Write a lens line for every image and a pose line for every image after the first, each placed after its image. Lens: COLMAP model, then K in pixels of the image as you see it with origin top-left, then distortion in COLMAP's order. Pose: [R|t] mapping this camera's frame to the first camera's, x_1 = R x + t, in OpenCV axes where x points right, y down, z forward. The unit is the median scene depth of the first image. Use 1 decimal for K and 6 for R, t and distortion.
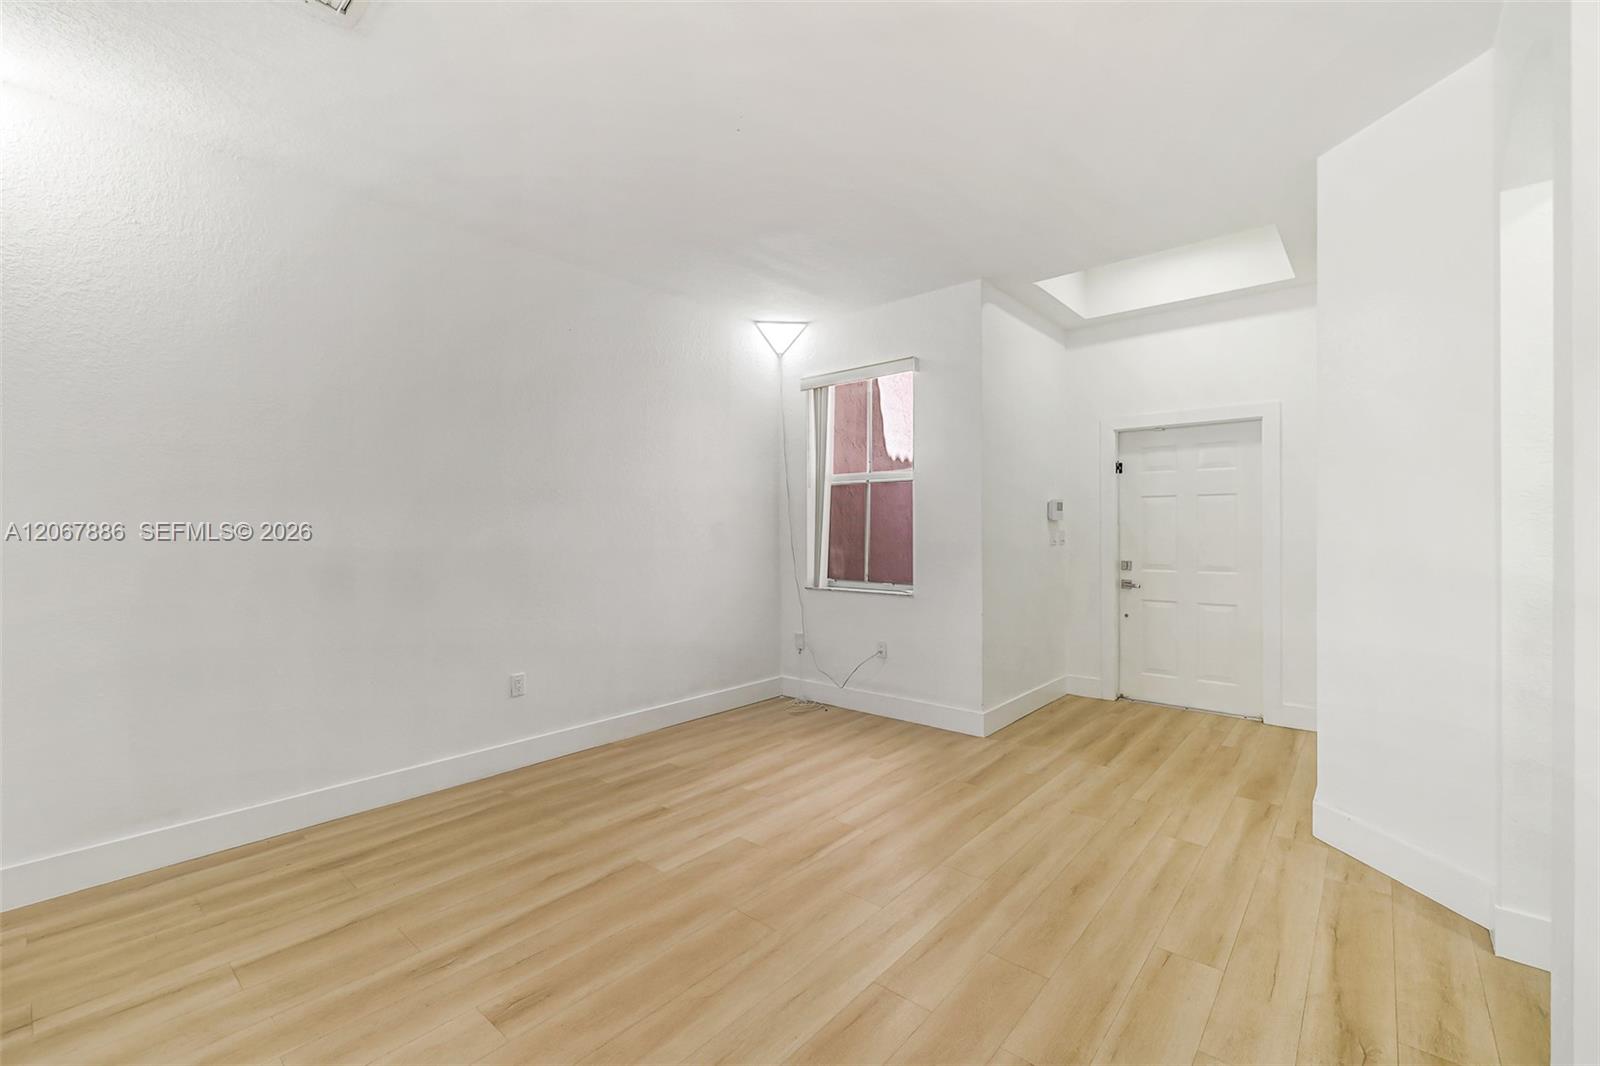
lens RADIAL K [[676.2, 0, 782.8], [0, 676.2, 526.0], [0, 0, 1]] dist [-0.000857, 0.000396]
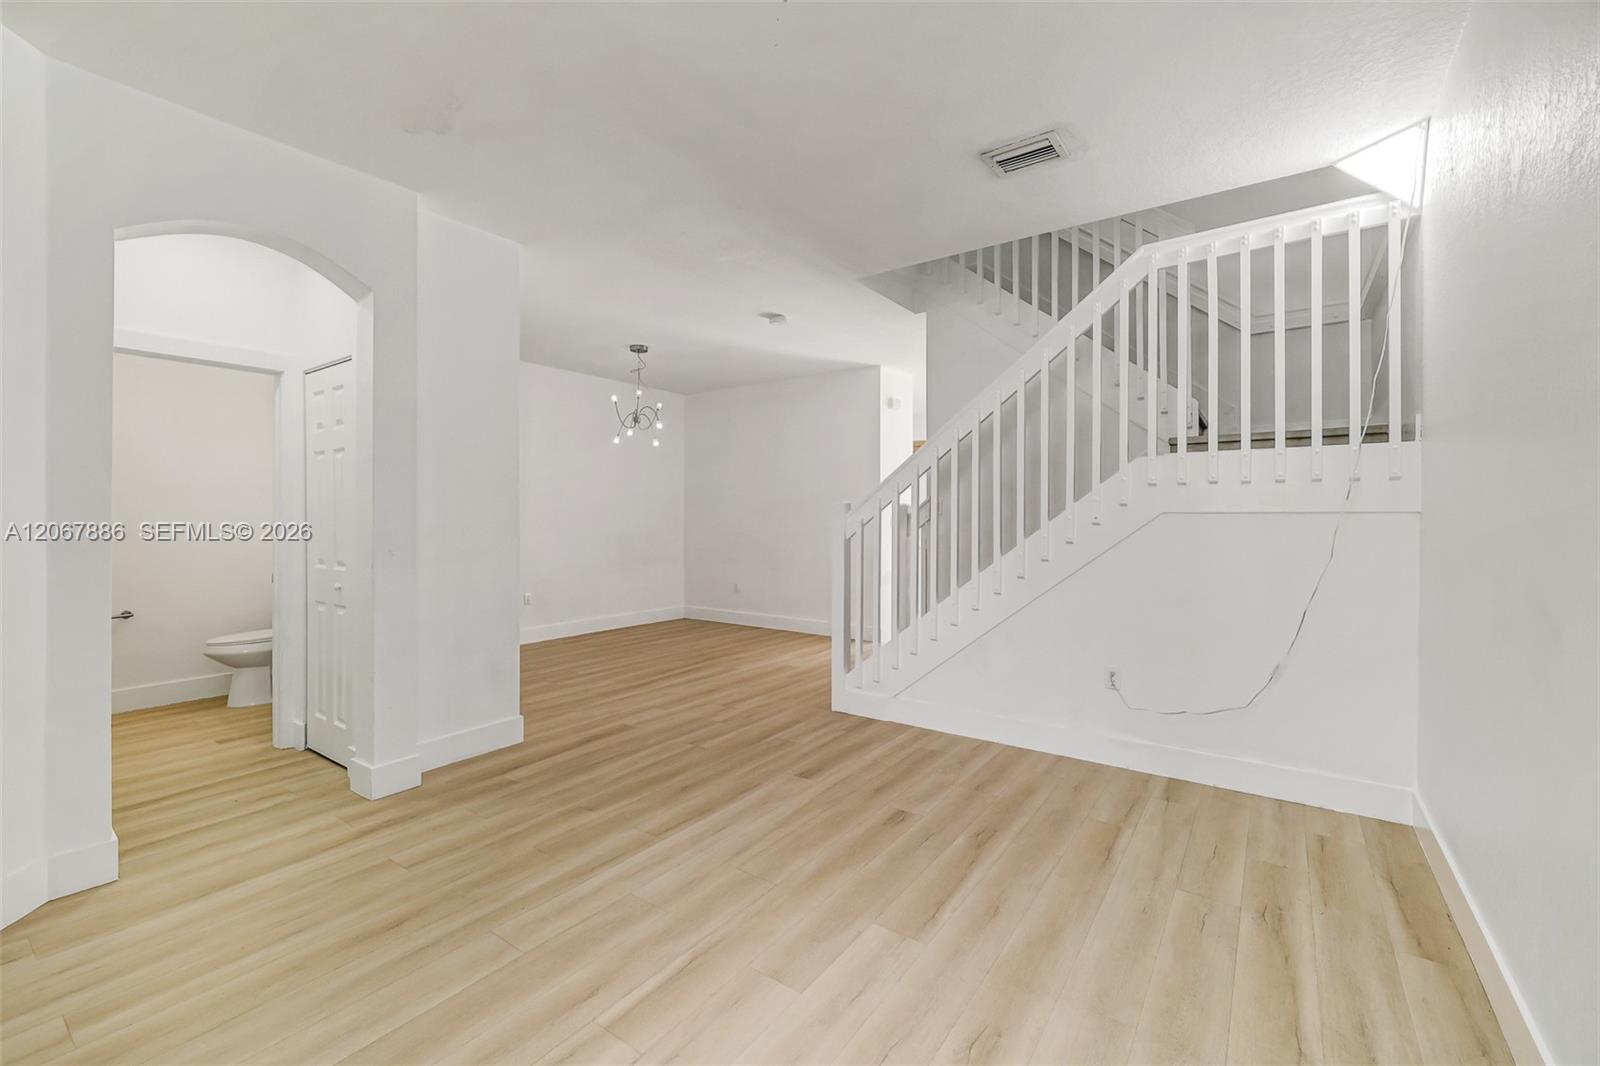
lens RADIAL K [[676.2, 0, 782.8], [0, 676.2, 526.0], [0, 0, 1]] dist [-0.000857, 0.000396]
pose [[-0.995972, 0.002580, -0.089626, 0.006375], [0.001514, 0.999927, 0.011957, 0.005435], [0.089651, 0.011773, -0.995904, 1.112368]]
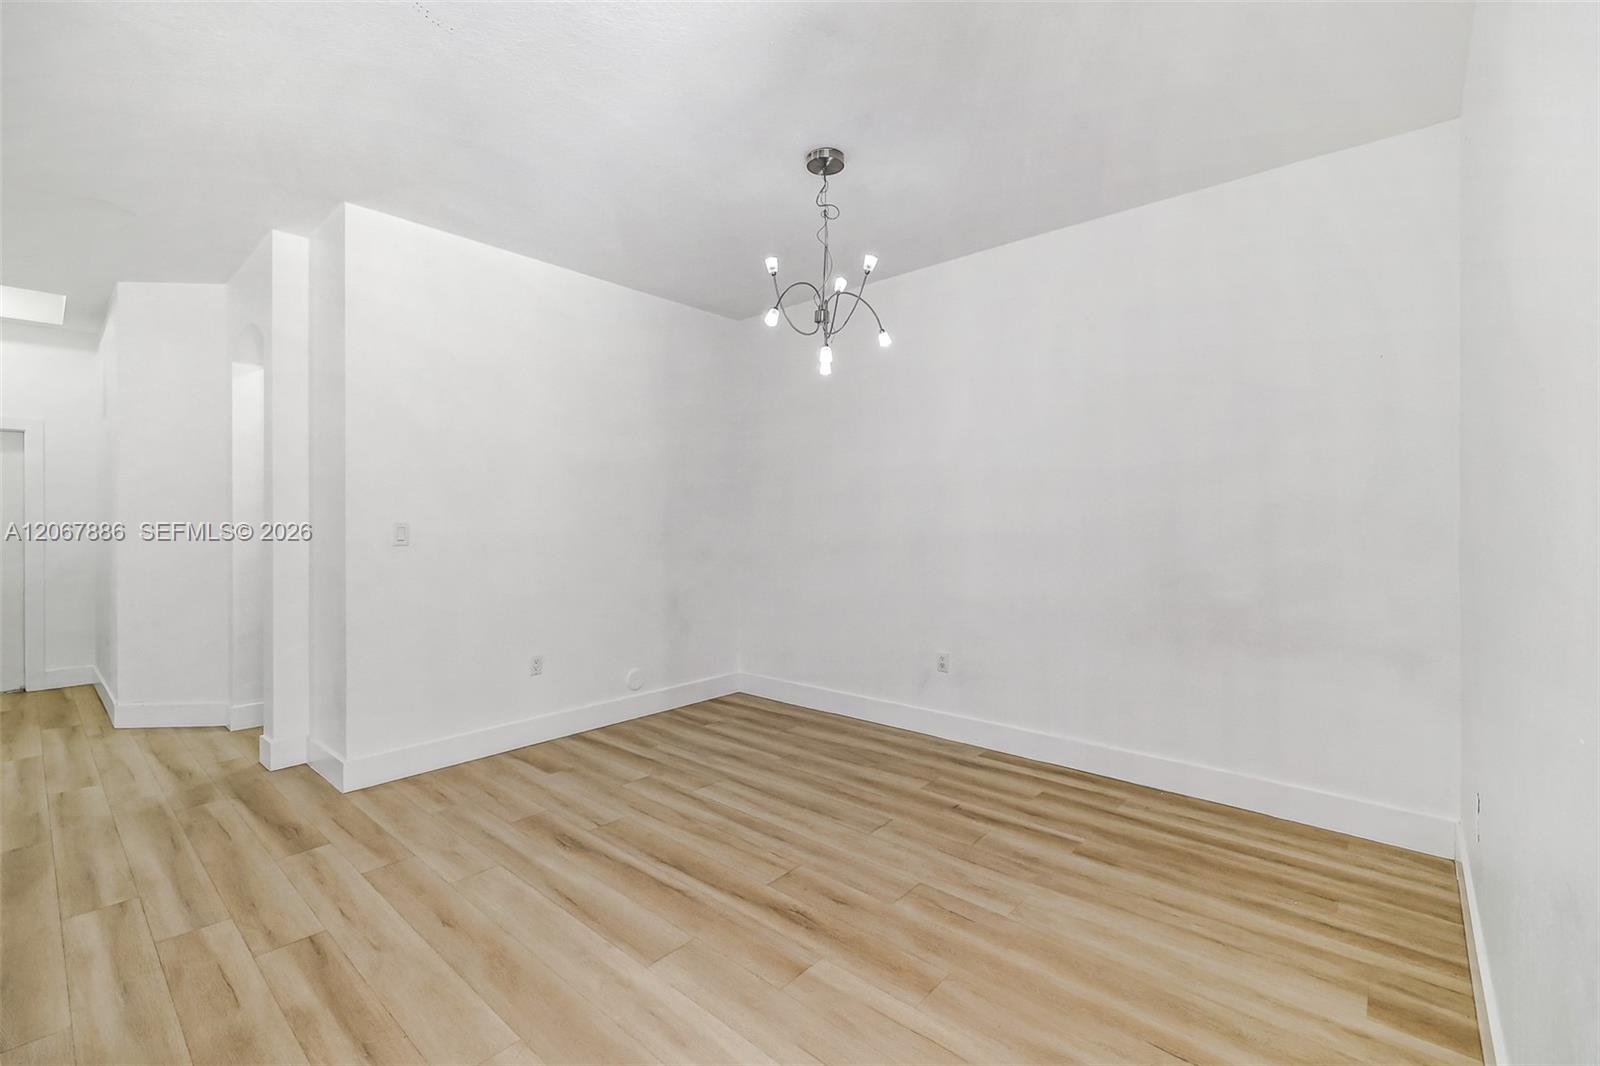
lens RADIAL K [[682.4, 0, 799.9], [0, 682.4, 524.9], [0, 0, 1]] dist [-0.000435, 0.000077]
pose [[-0.005881, -0.000655, 0.999982, -0.511432], [-0.003582, 0.999993, 0.000634, -0.002003], [-0.999976, -0.003579, -0.005884, -0.356583]]
